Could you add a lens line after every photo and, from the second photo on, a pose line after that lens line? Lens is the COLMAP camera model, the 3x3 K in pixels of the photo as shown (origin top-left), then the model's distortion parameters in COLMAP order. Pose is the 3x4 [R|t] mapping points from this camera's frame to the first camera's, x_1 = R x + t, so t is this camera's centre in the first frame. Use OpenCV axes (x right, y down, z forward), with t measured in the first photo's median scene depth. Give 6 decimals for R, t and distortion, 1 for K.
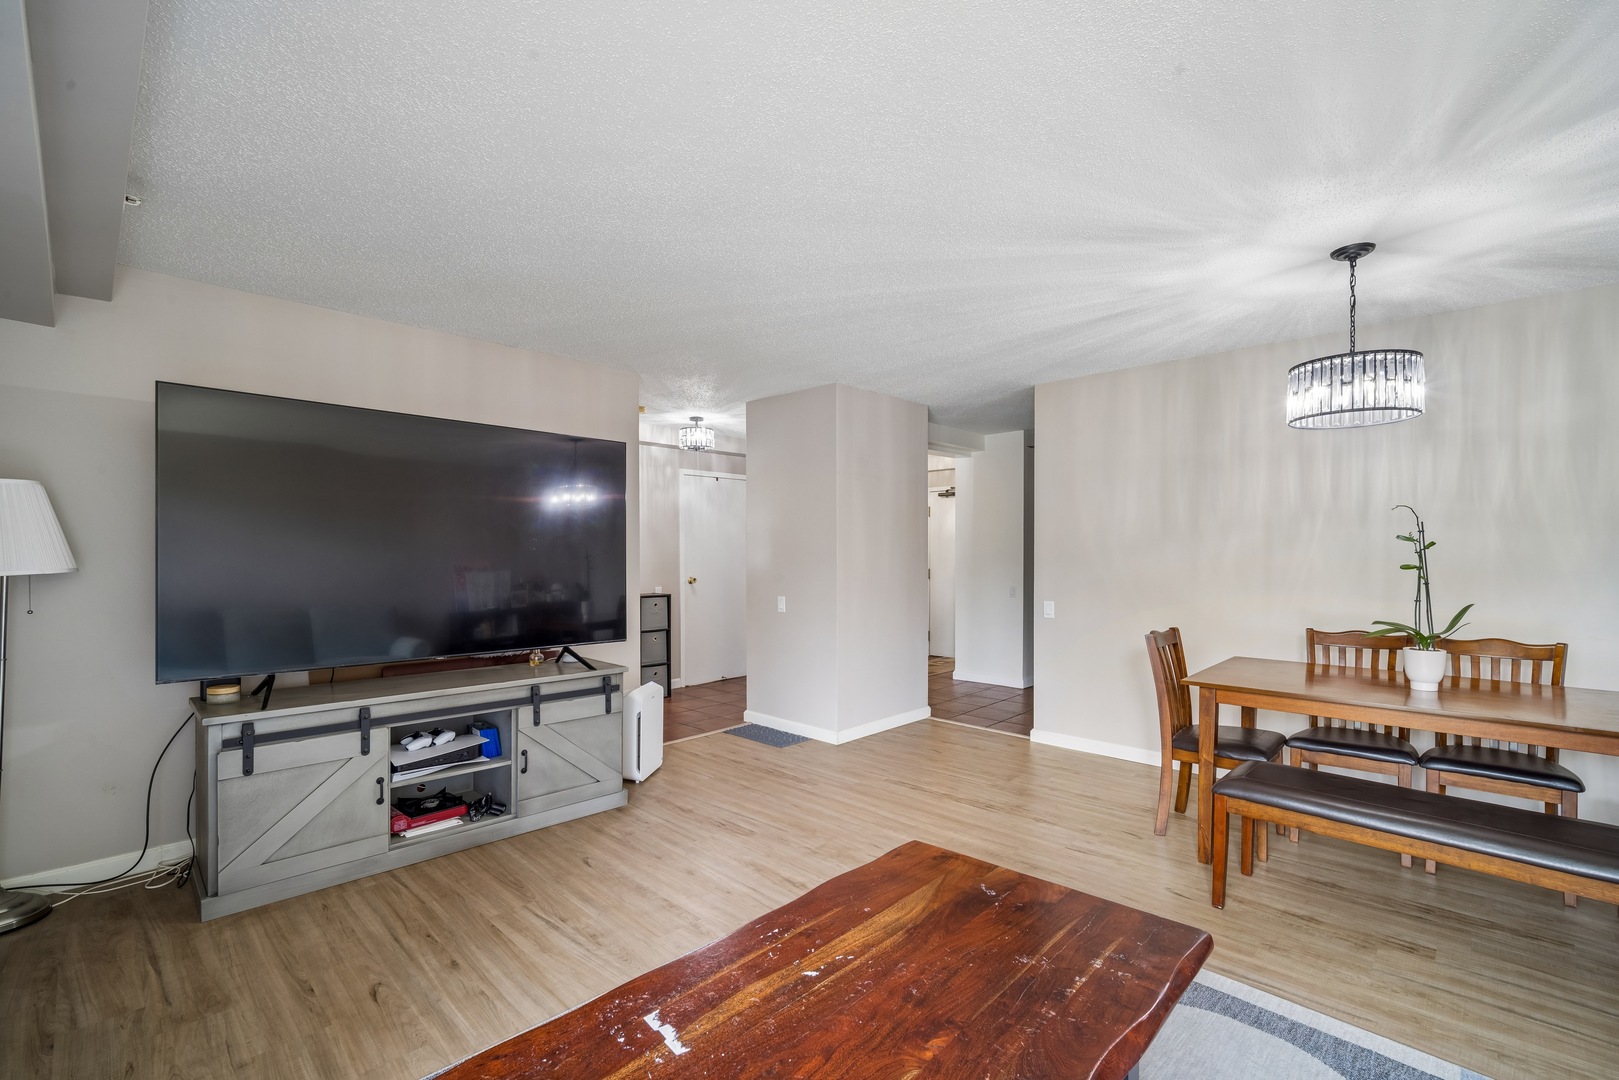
lens RADIAL K [[703.6, 0, 798.6], [0, 703.6, 557.1], [0, 0, 1]] dist [-0.003980, 0.001779]
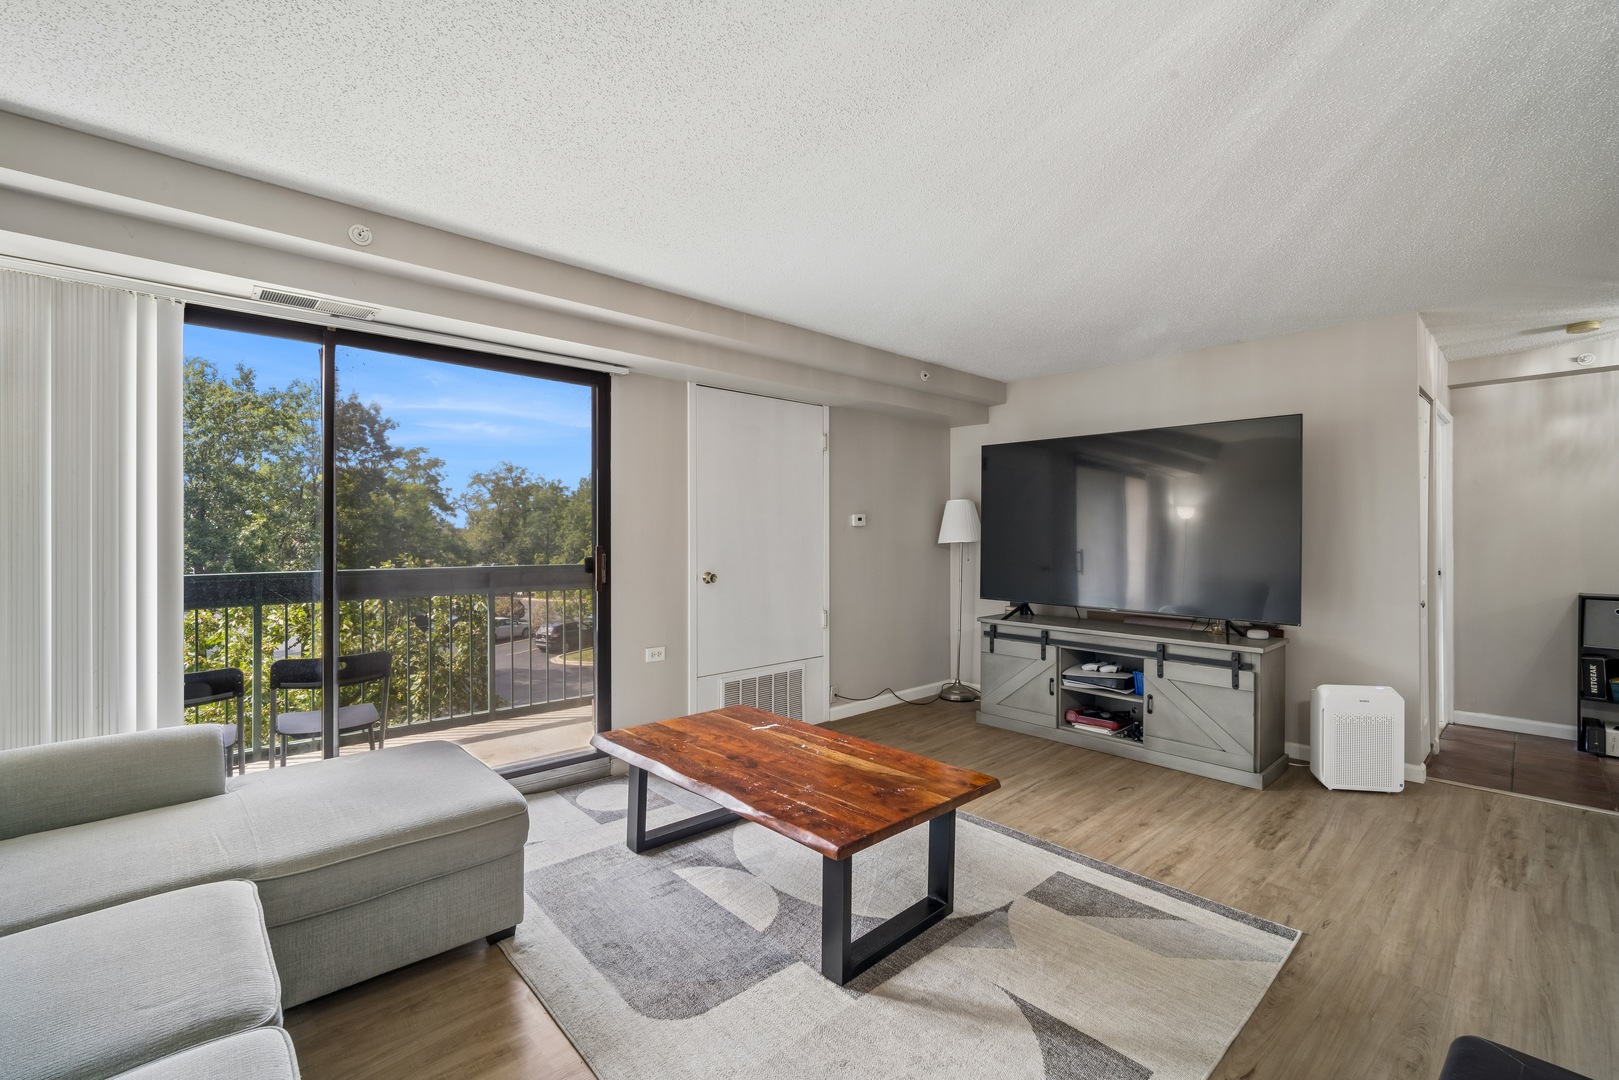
lens RADIAL K [[703.6, 0, 816.2], [0, 703.6, 526.8], [0, 0, 1]] dist [-0.003980, 0.001779]
pose [[-0.034867, -0.010347, -0.999338, 0.923245], [-0.003039, 0.999943, -0.010247, -0.000410], [0.999387, 0.002680, -0.034896, 0.511346]]
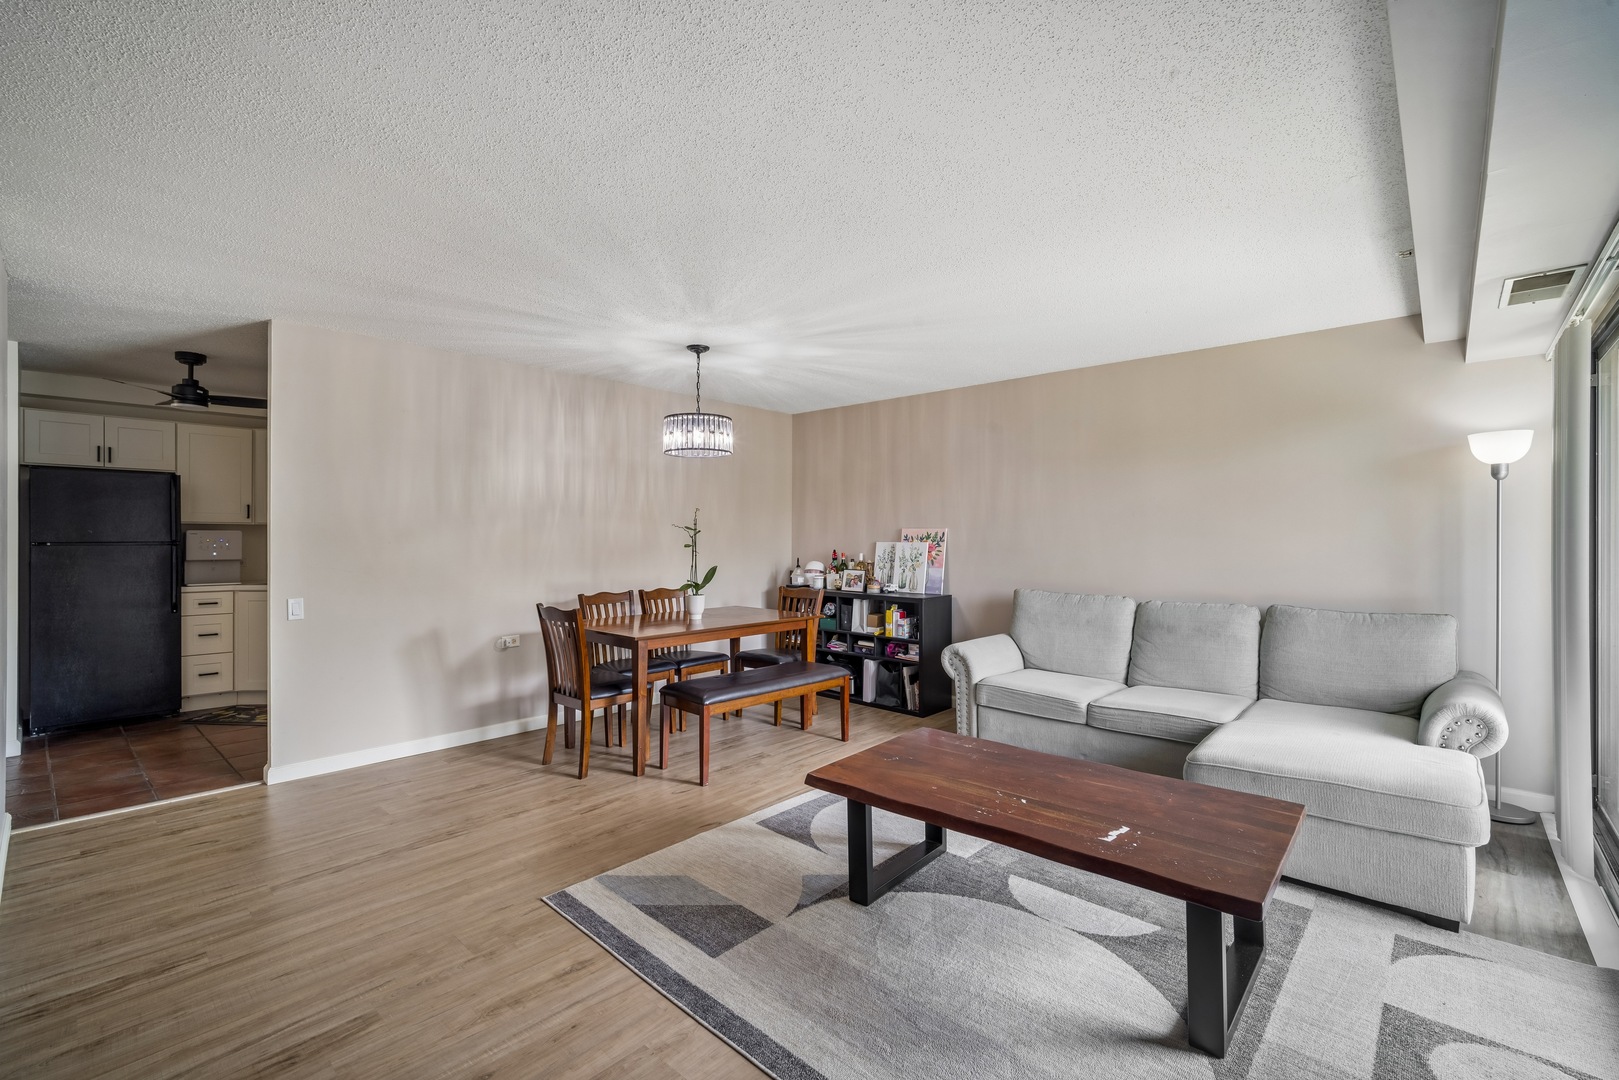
lens RADIAL K [[703.6, 0, 812.6], [0, 703.6, 537.1], [0, 0, 1]] dist [-0.003980, 0.001779]
pose [[-0.035085, -0.001444, 0.999383, -0.728846], [0.003909, 0.999991, 0.001582, -0.007742], [-0.999377, 0.003962, -0.035079, 0.713306]]
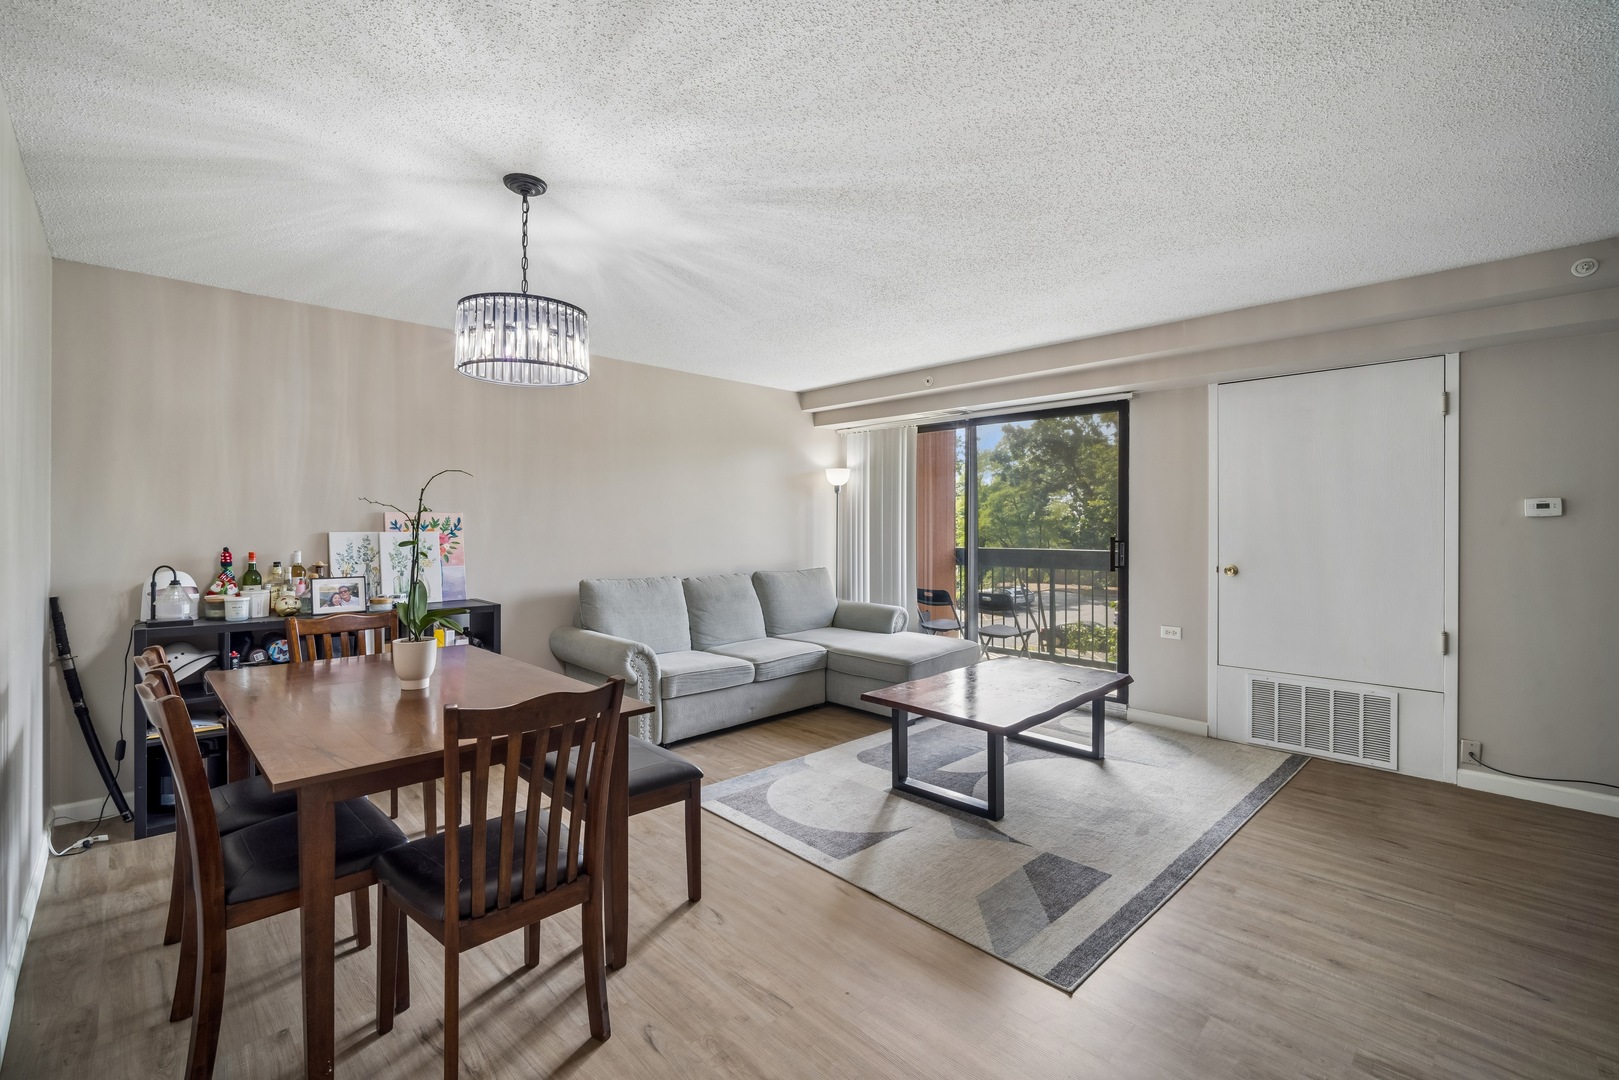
lens RADIAL K [[703.6, 0, 805.6], [0, 703.6, 524.2], [0, 0, 1]] dist [-0.003980, 0.001779]
pose [[-0.999771, -0.002250, 0.021291, 0.370746], [-0.002199, 0.999995, 0.002410, -0.008545], [-0.021297, 0.002362, -0.999770, 1.677888]]
